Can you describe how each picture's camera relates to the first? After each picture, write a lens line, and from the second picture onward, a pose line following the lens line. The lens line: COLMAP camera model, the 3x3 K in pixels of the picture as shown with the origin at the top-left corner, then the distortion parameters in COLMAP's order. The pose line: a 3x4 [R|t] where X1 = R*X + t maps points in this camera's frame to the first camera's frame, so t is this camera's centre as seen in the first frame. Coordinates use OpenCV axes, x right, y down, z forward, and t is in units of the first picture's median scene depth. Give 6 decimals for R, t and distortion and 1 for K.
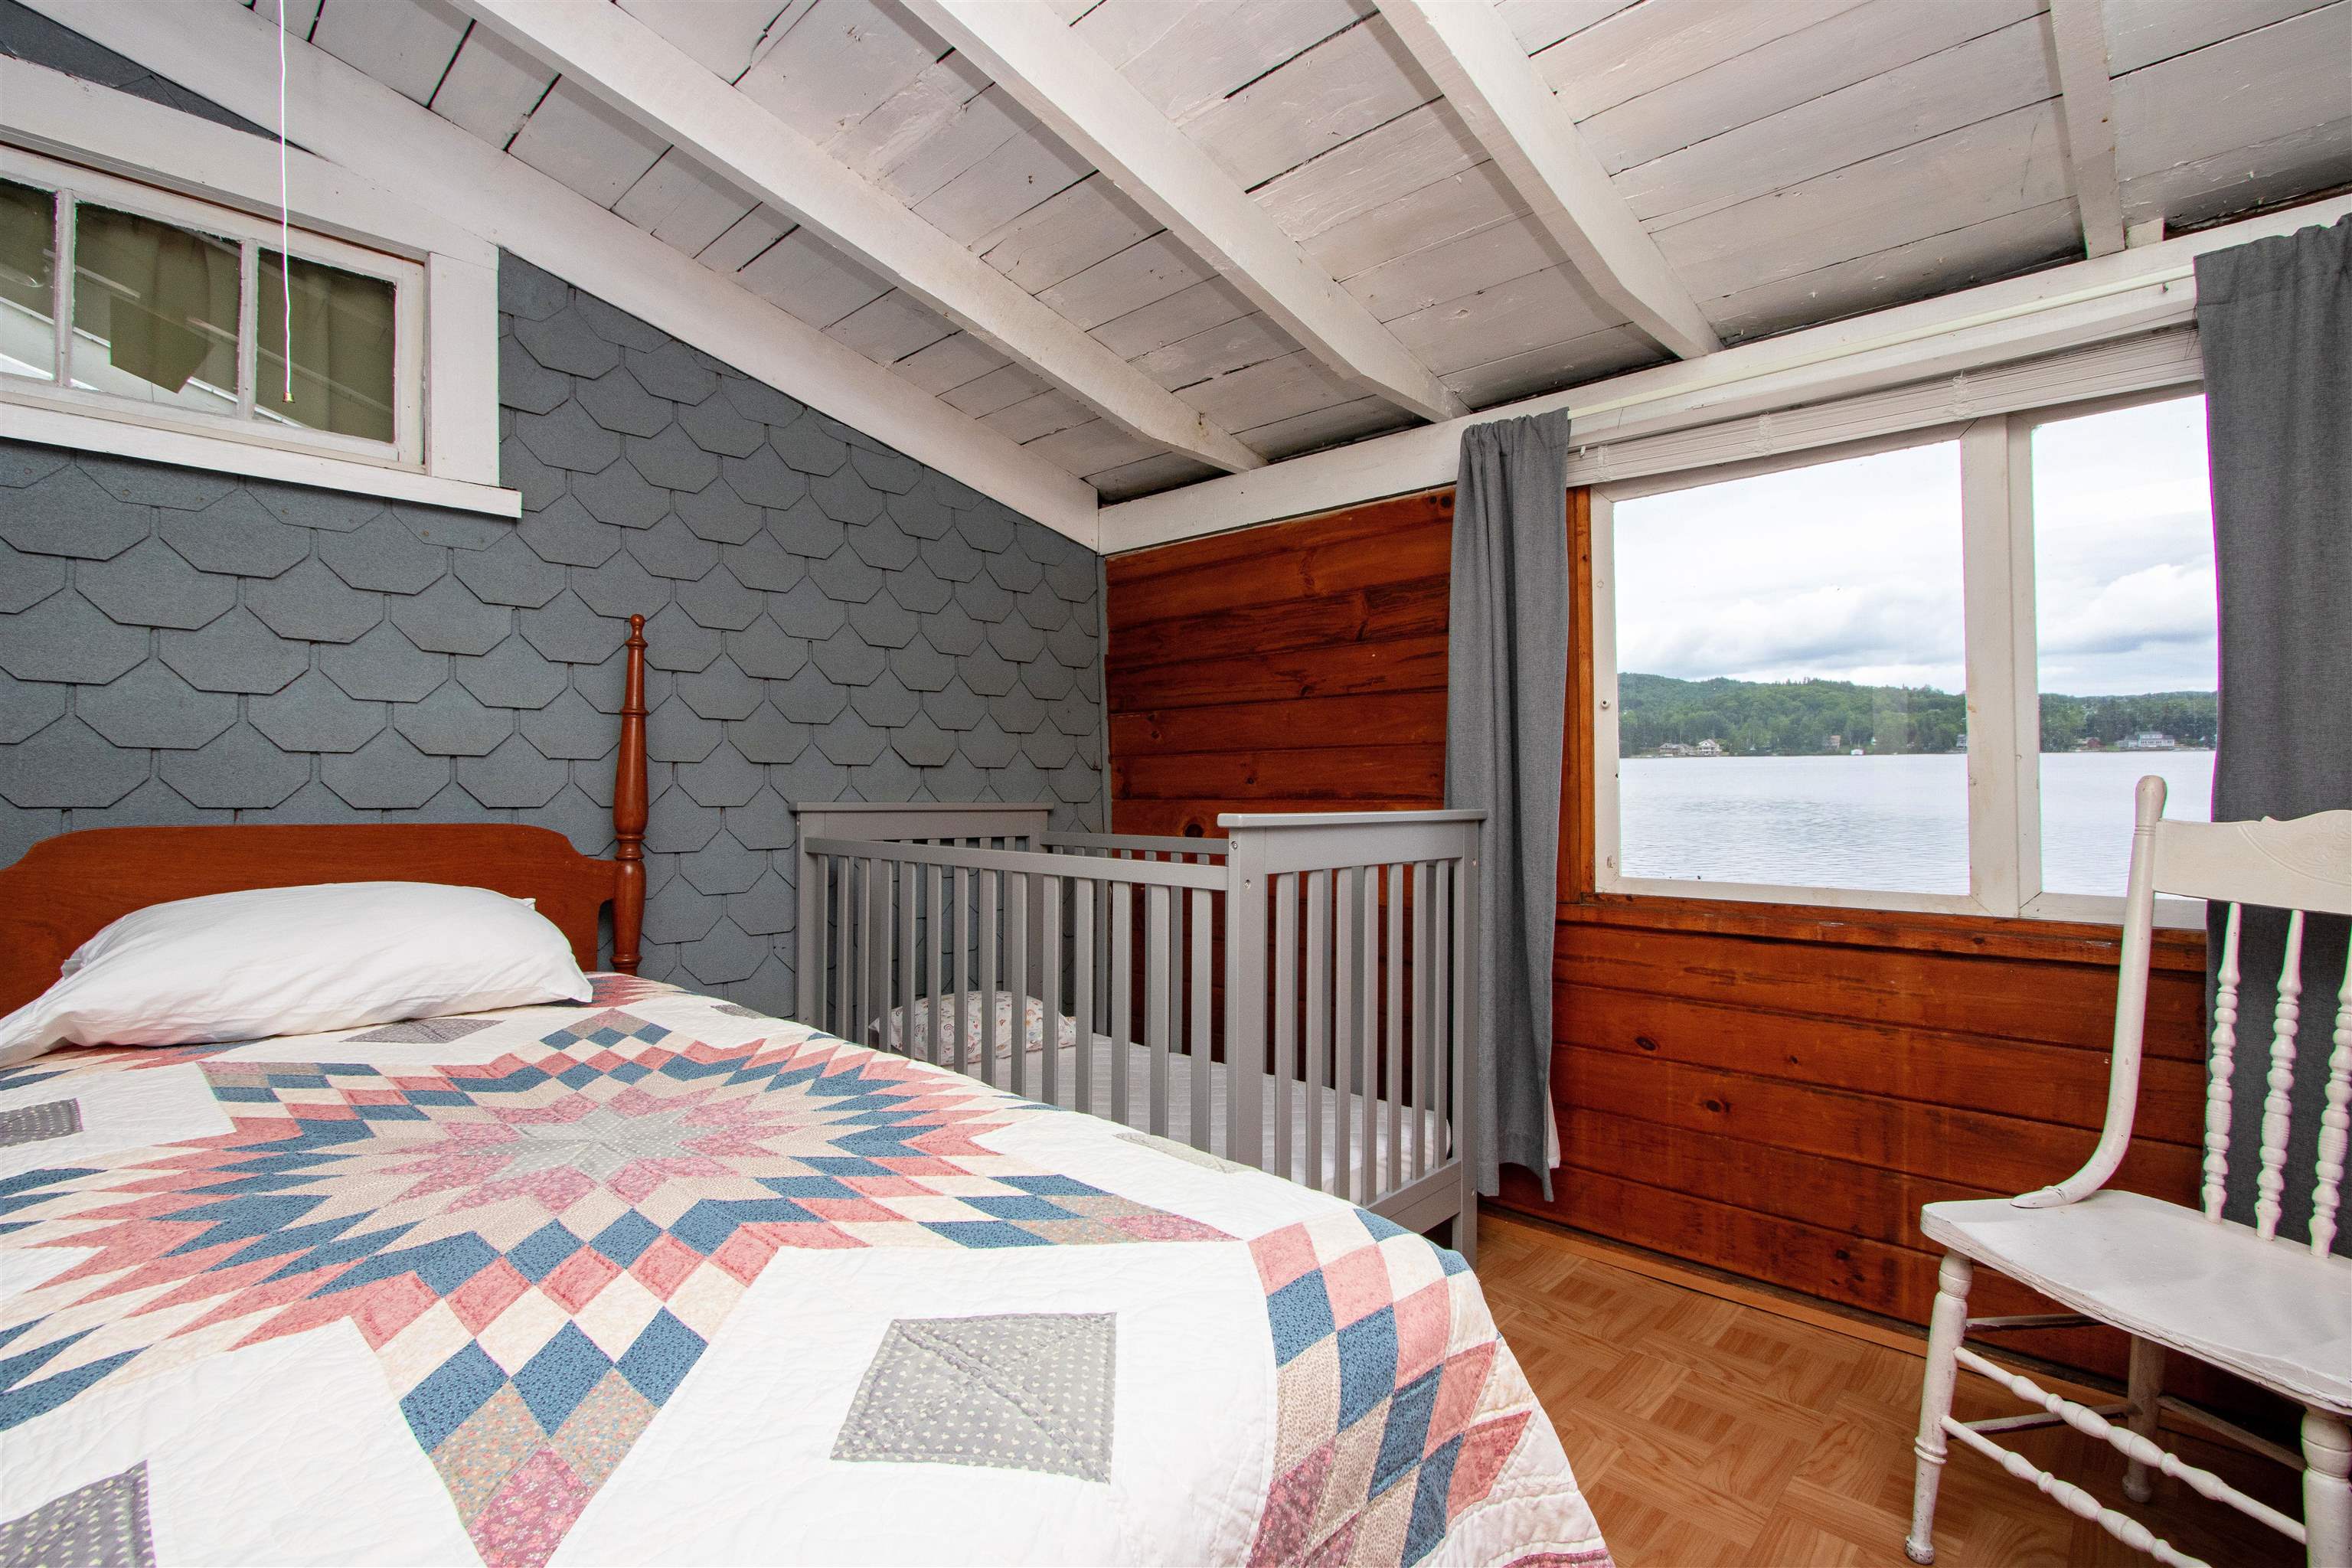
lens RADIAL K [[1118.3, 0, 1138.1], [0, 1118.3, 779.7], [0, 0, 1]] dist [-0.019793, 0.004950]
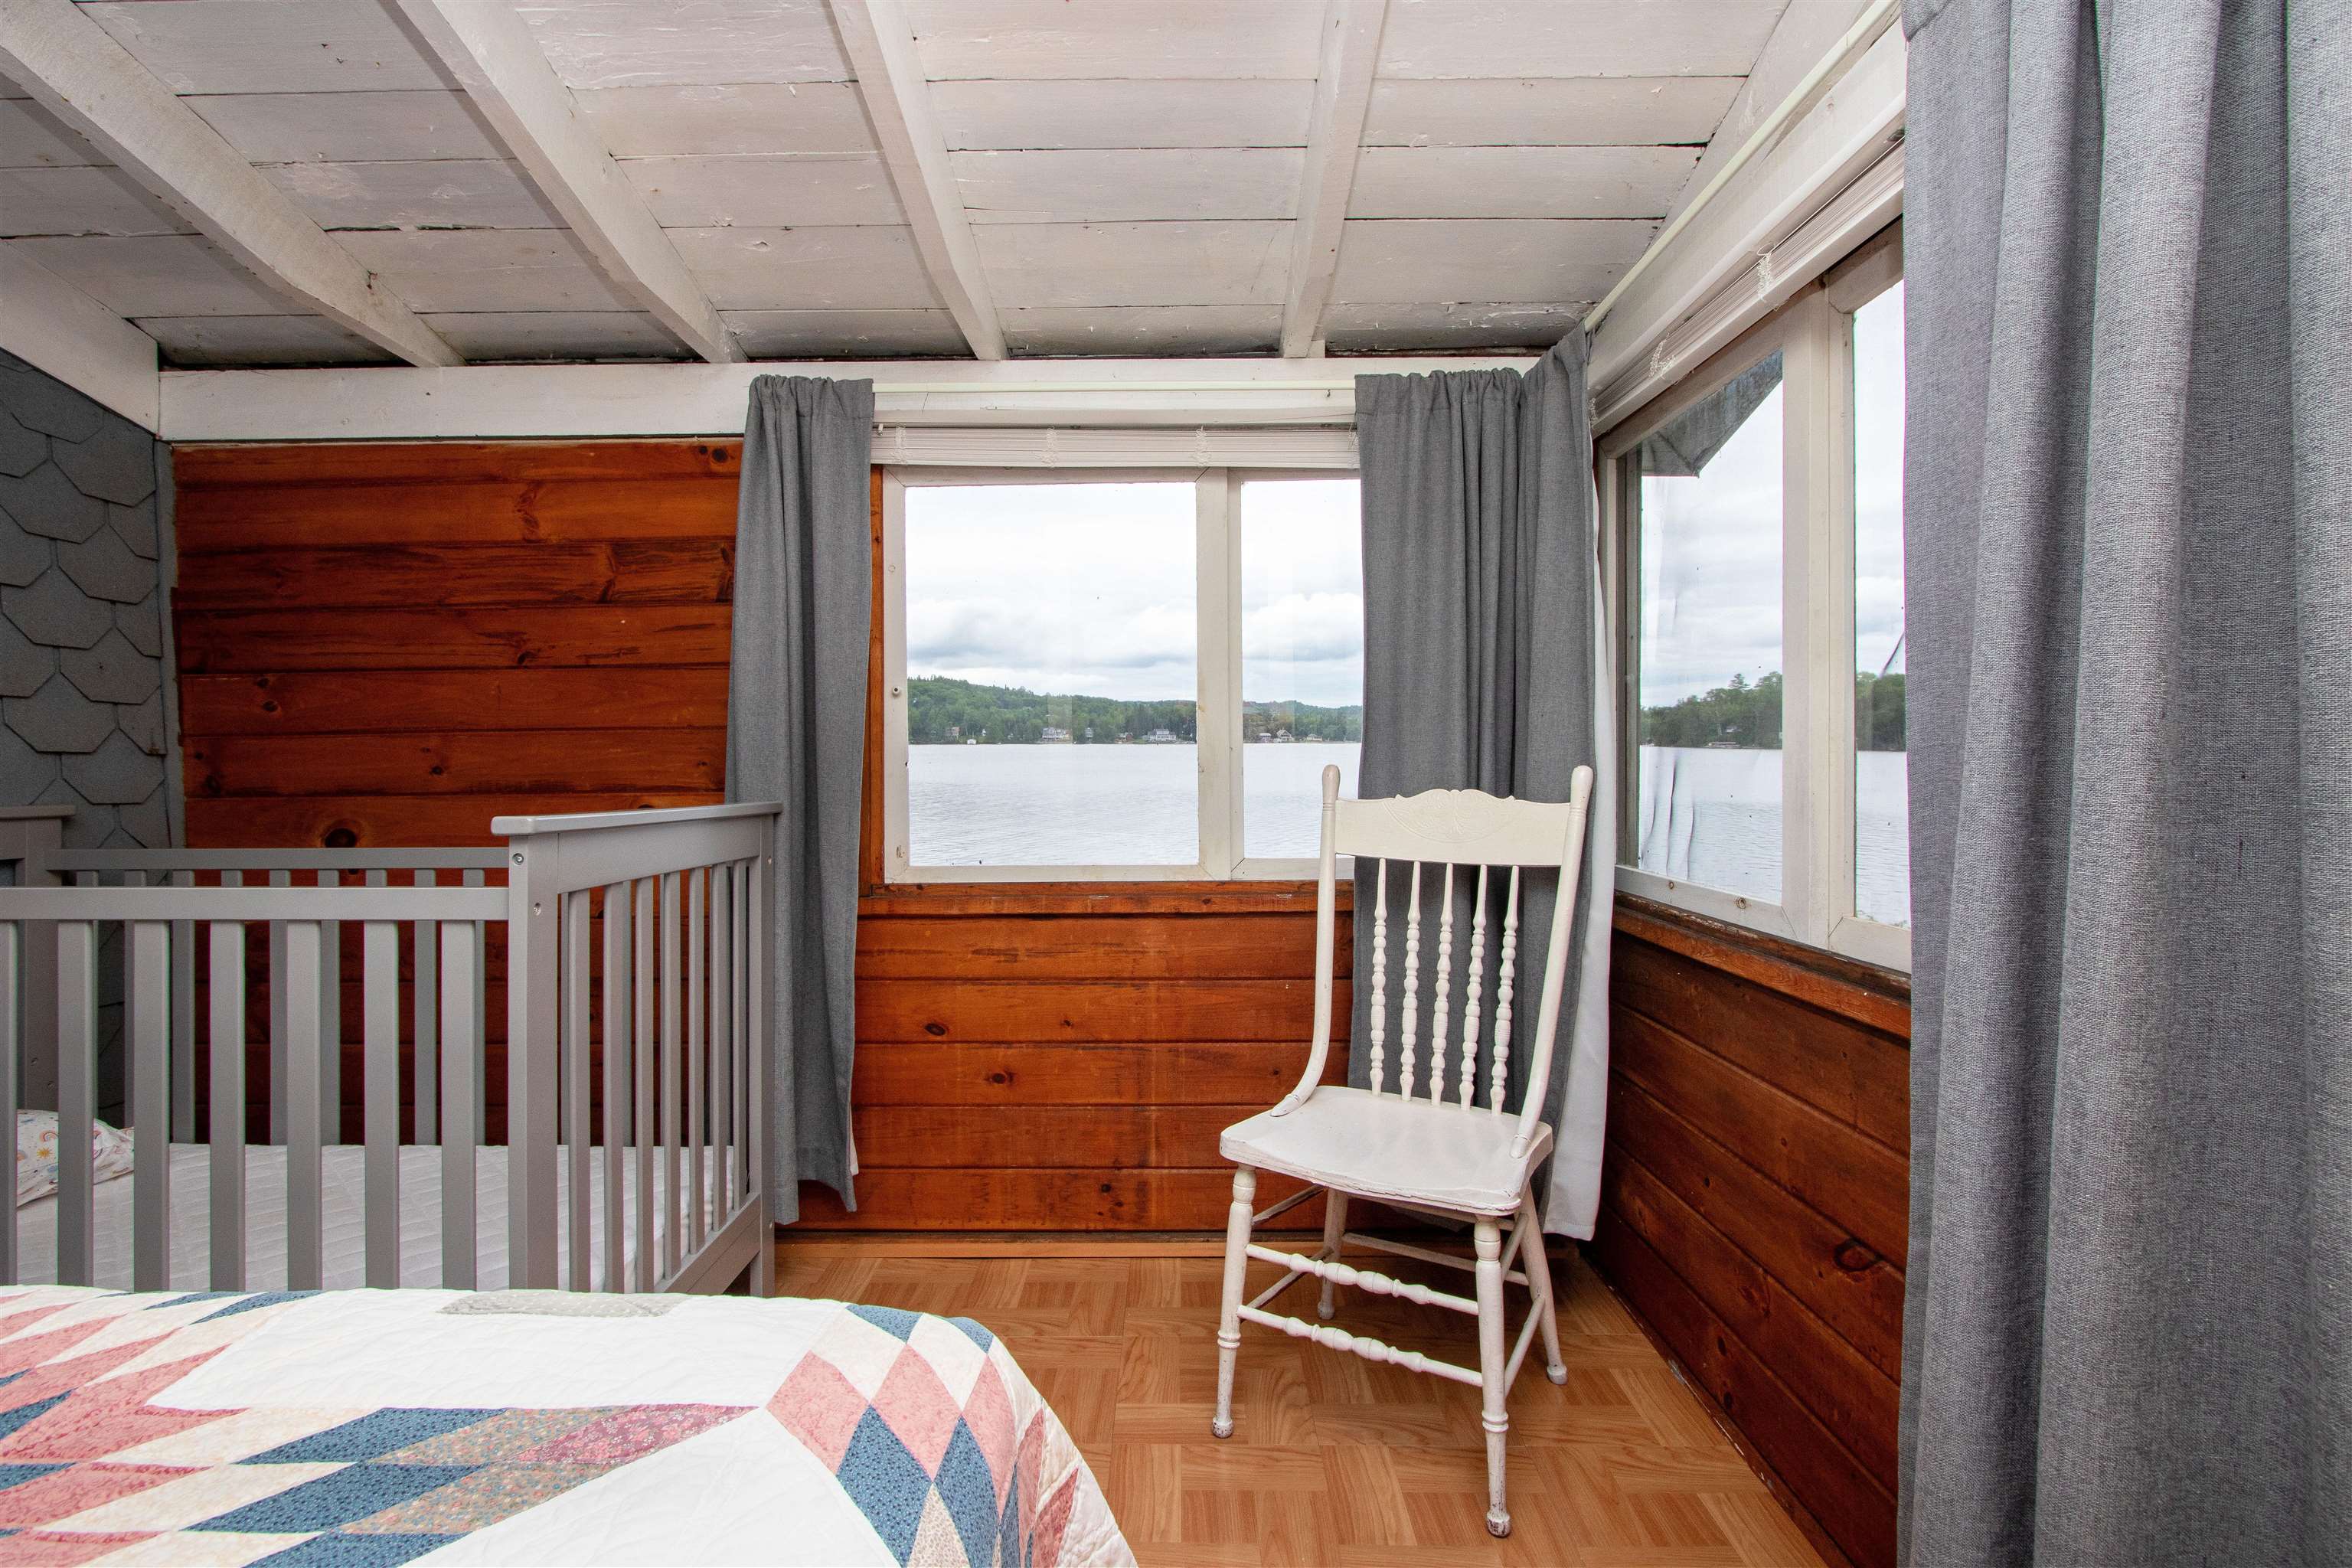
lens RADIAL K [[1111.5, 0, 1174.3], [0, 1111.5, 776.0], [0, 0, 1]] dist [-0.019897, 0.004649]
pose [[0.711213, -0.008552, 0.702924, -0.099971], [0.001808, 0.999945, 0.010336, -0.003201], [-0.702974, -0.006080, 0.711190, 0.138228]]
